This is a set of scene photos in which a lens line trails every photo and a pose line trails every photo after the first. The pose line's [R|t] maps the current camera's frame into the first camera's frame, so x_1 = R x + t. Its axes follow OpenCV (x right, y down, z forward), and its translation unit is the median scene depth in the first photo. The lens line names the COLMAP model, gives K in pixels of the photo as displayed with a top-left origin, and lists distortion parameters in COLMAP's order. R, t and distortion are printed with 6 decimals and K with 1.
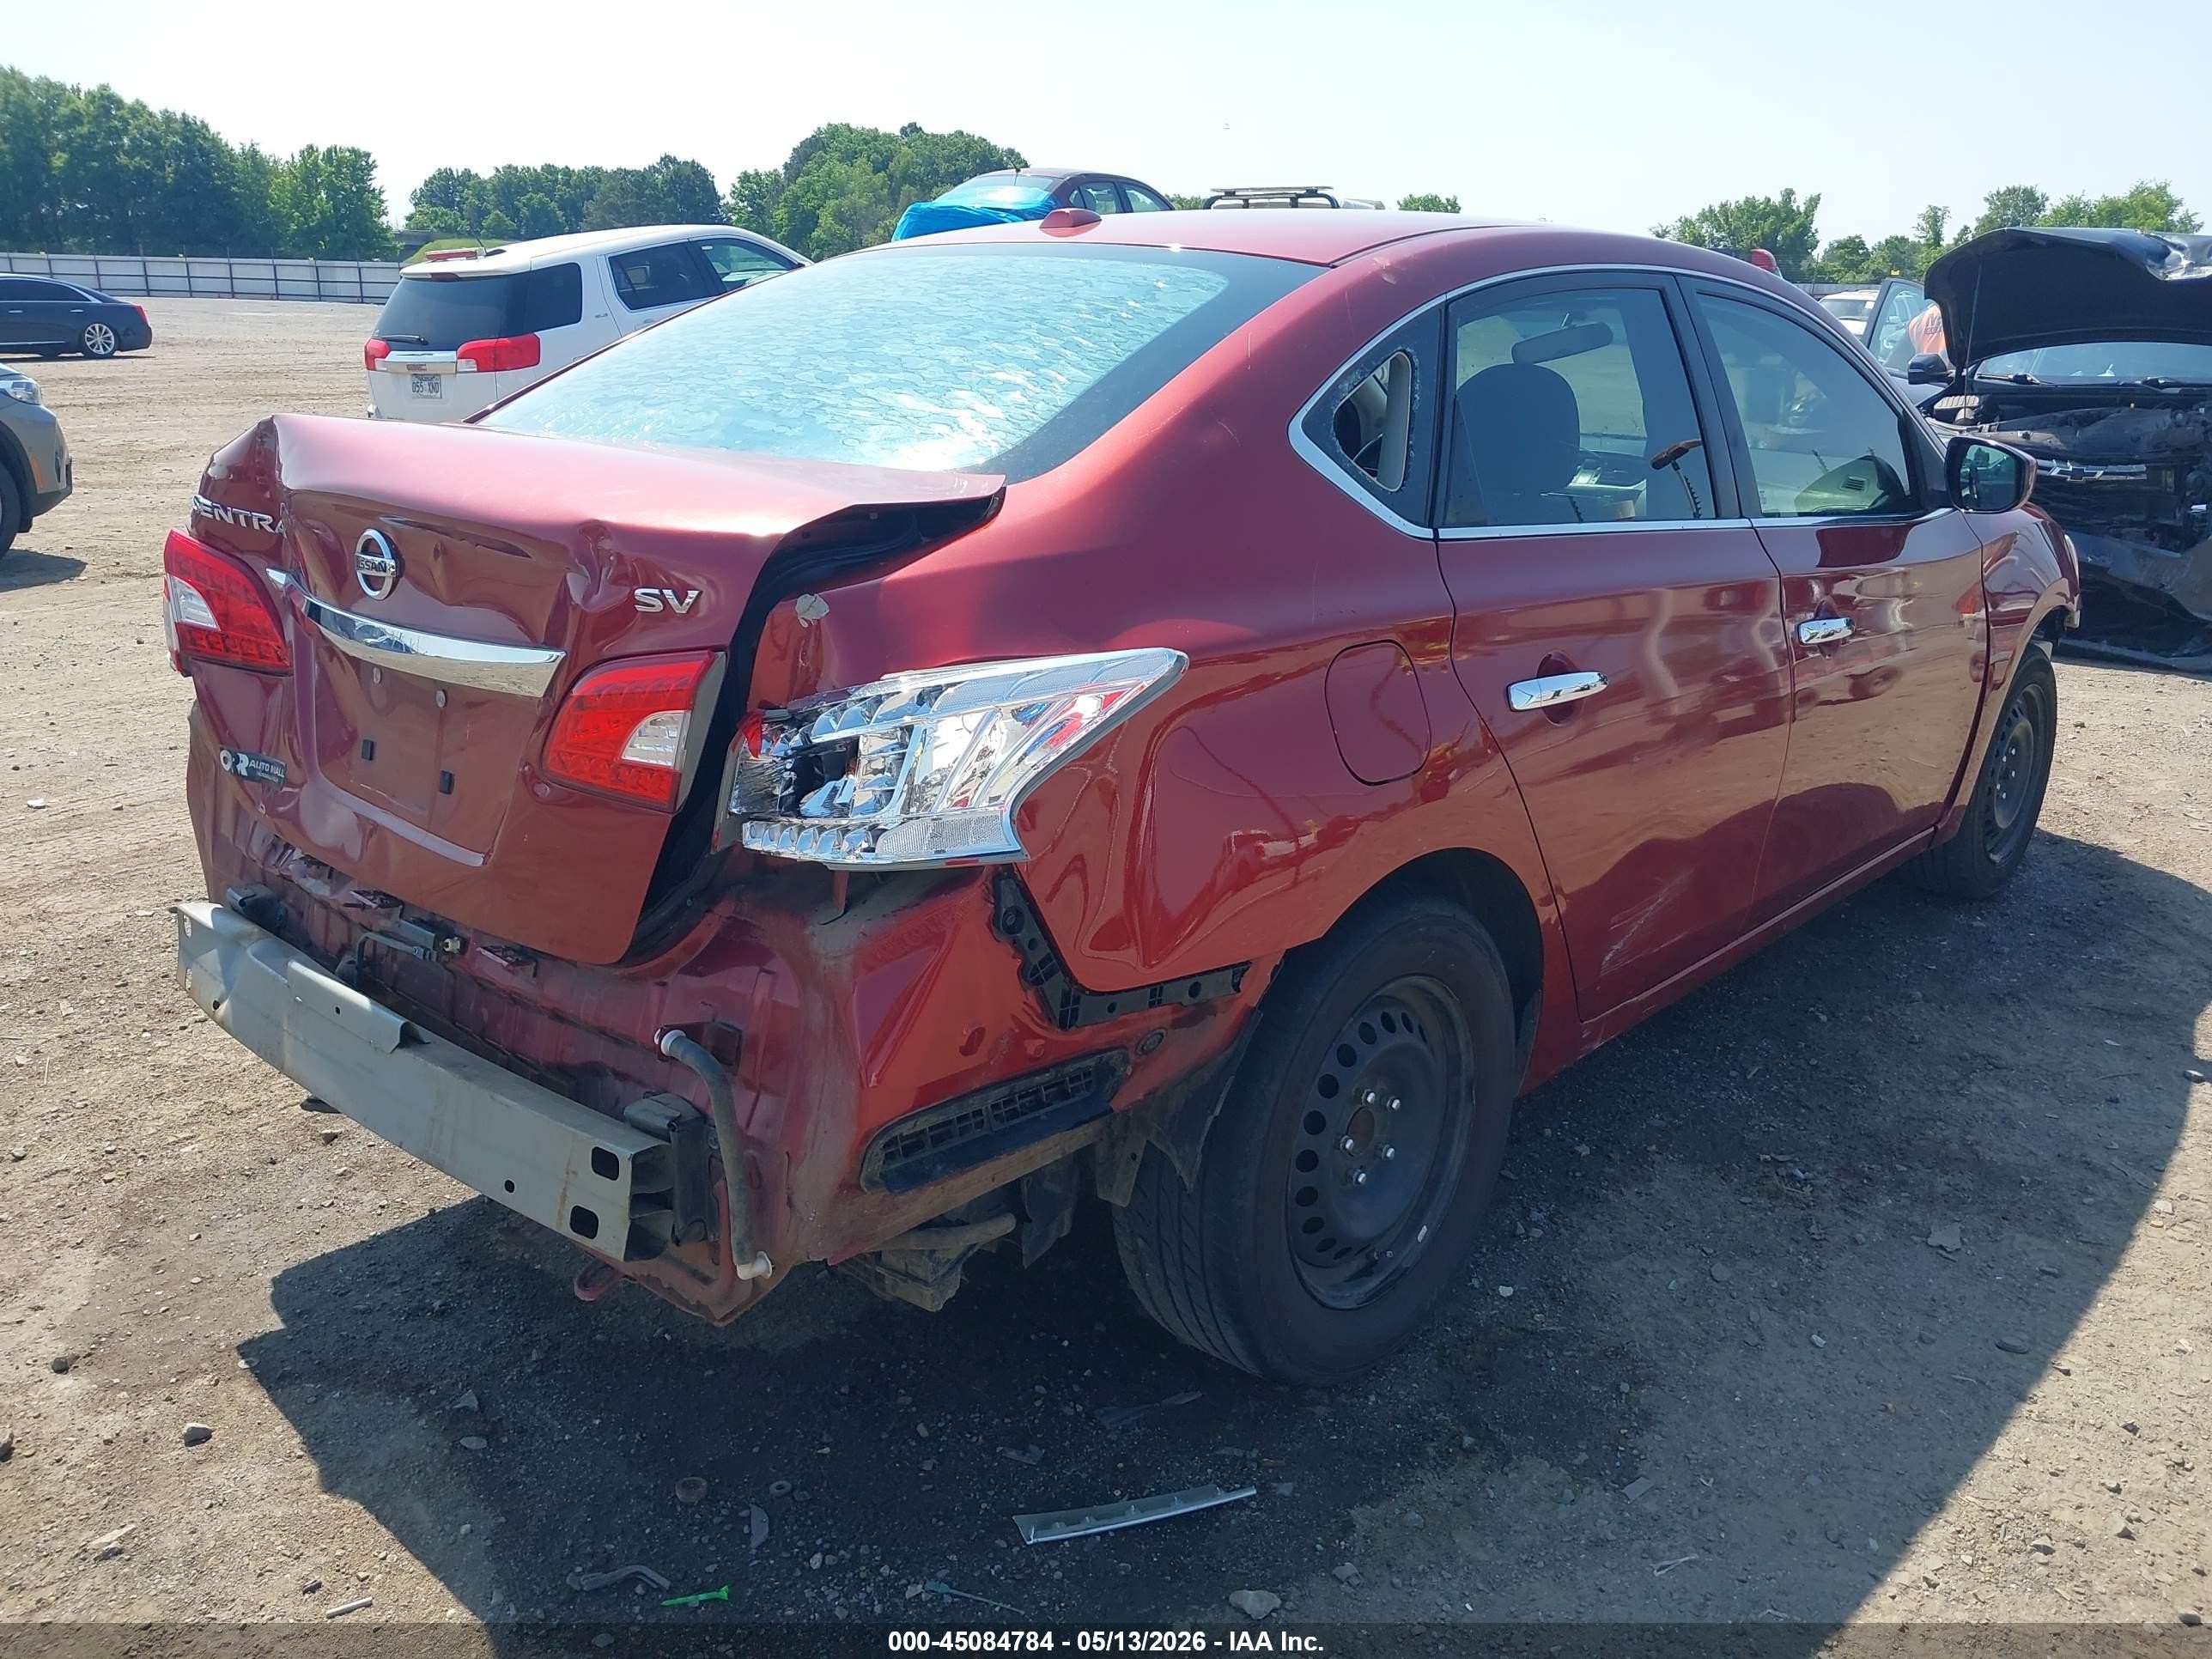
lens RADIAL K [[1731.3, 0, 1128.5], [0, 1731.3, 839.9], [0, 0, 1]] dist [0.004128, -0.002272]
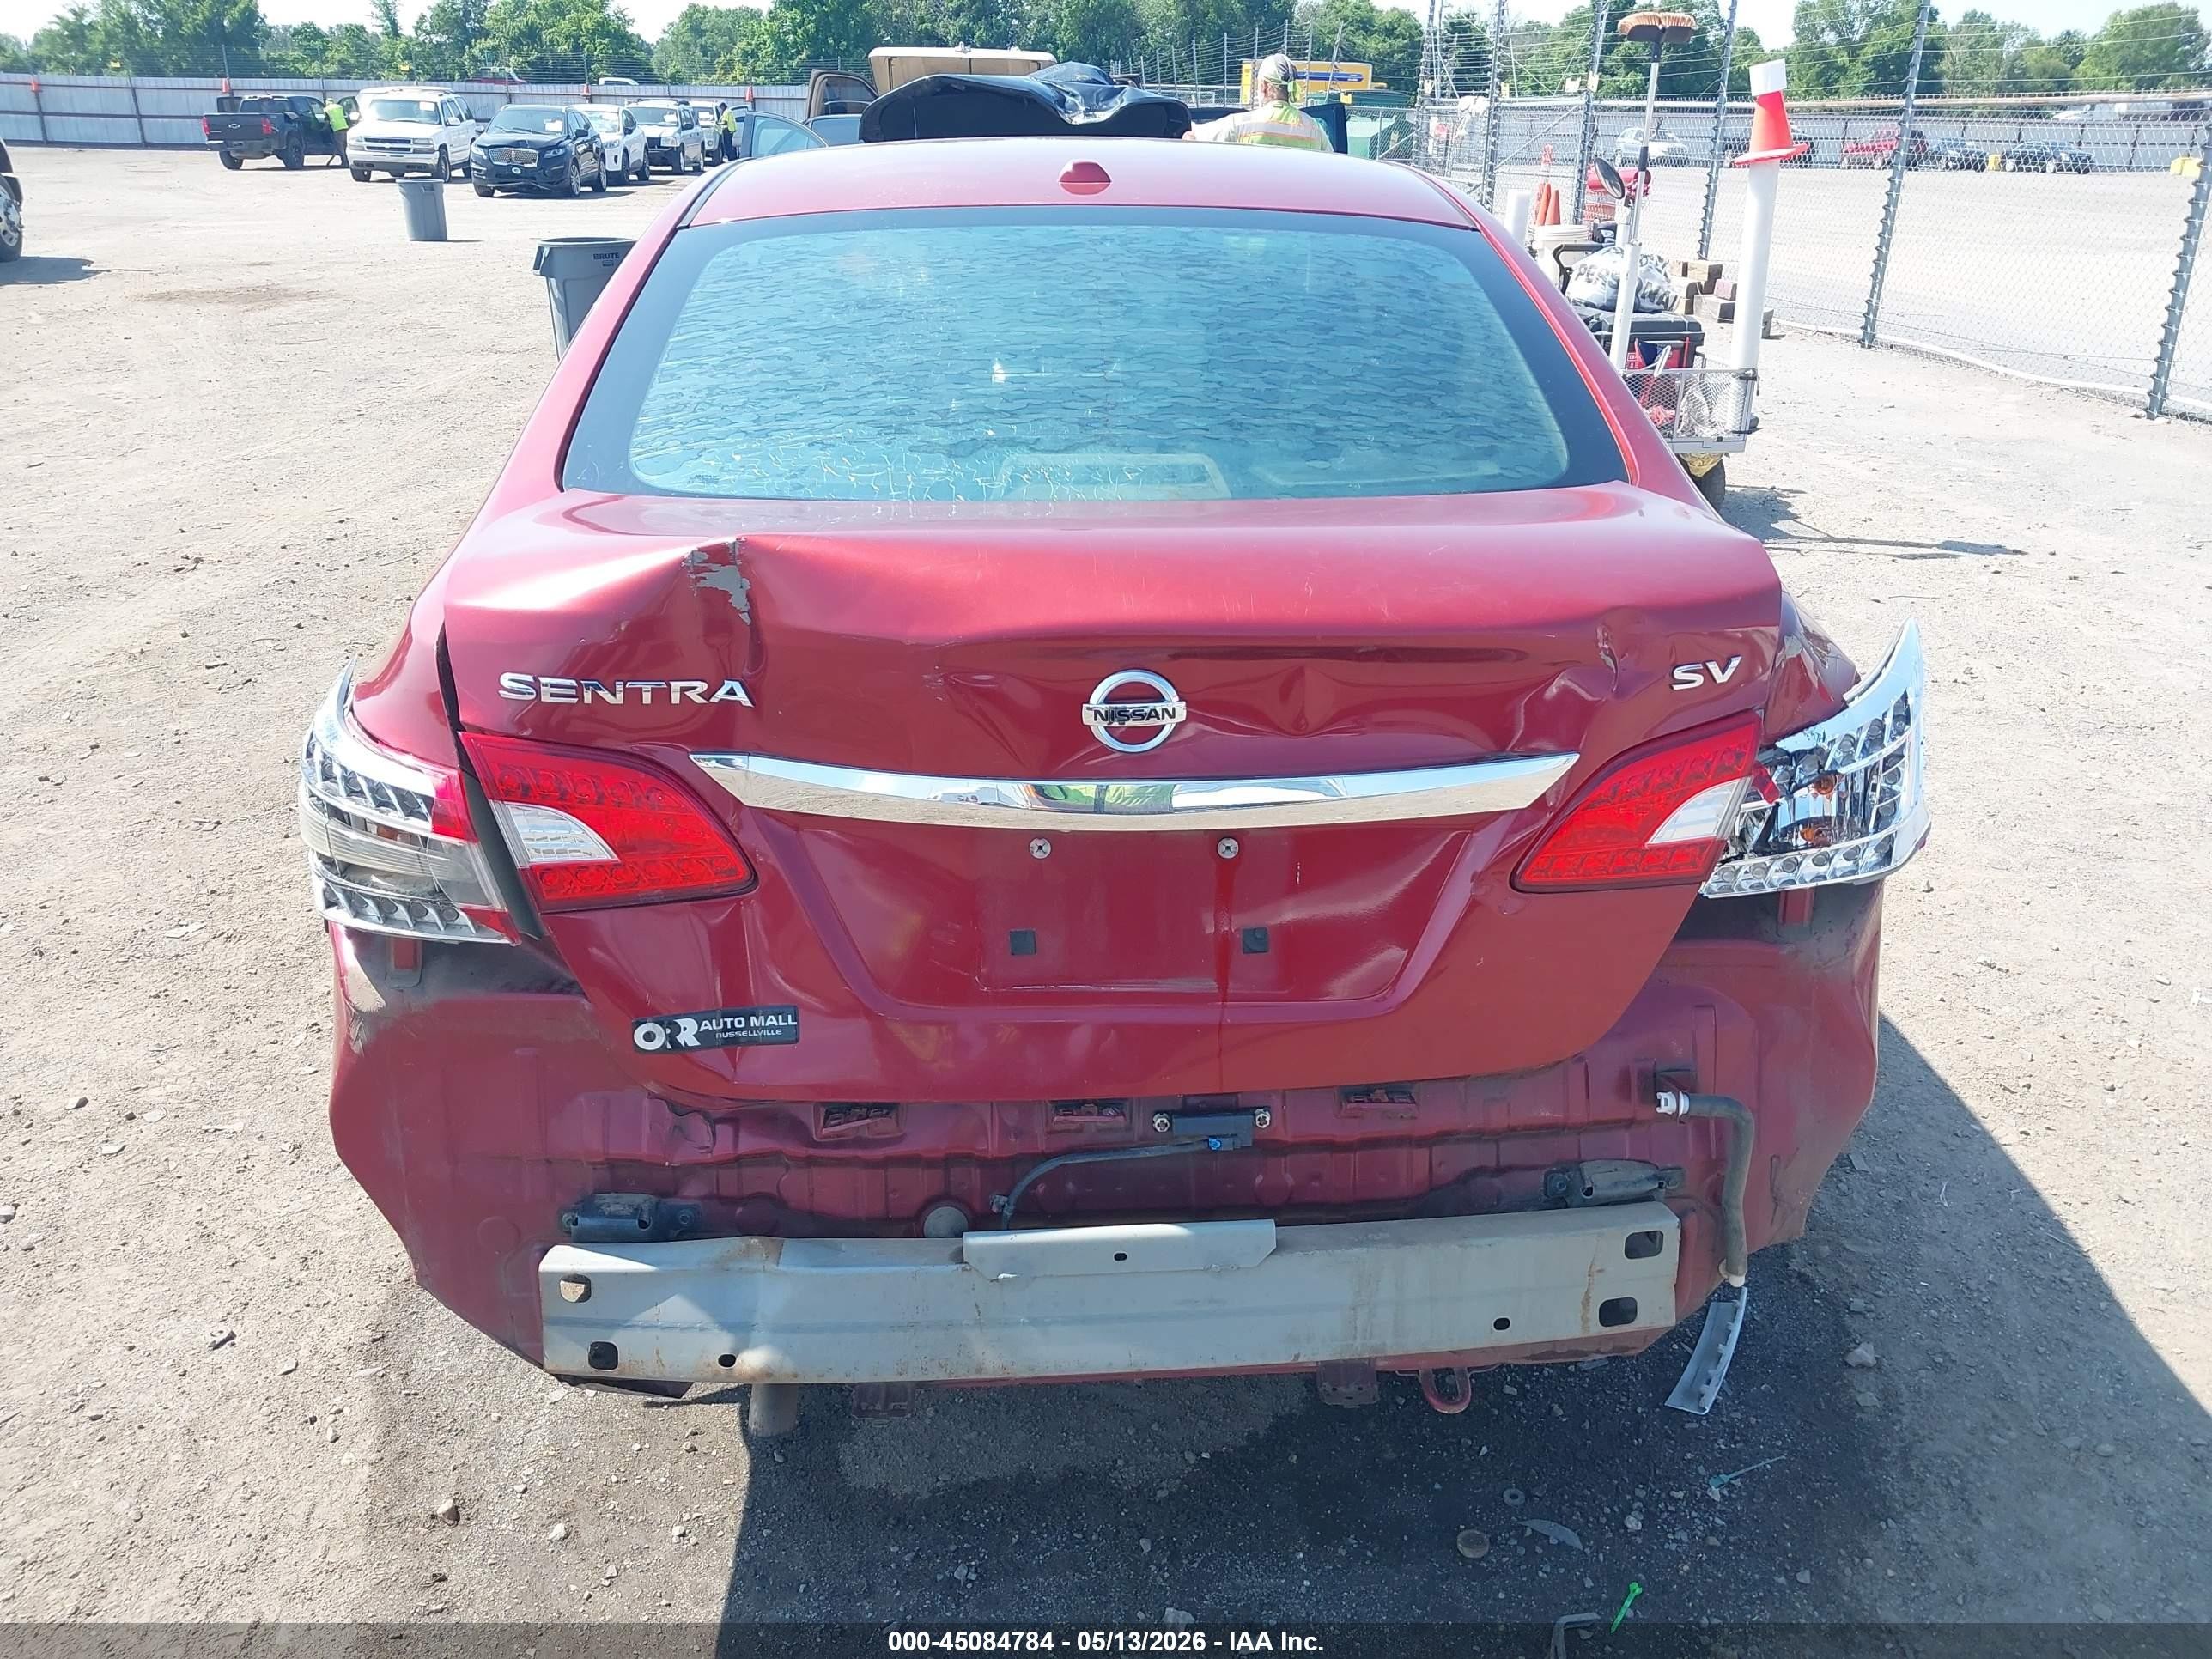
lens RADIAL K [[1743.1, 0, 1109.4], [0, 1743.1, 825.9], [0, 0, 1]] dist [0.000958, -0.002495]
pose [[0.704405, -0.278653, 0.652814, -5.141521], [0.213138, 0.960312, 0.179927, -1.336116], [-0.677042, 0.012399, 0.735840, 2.213060]]
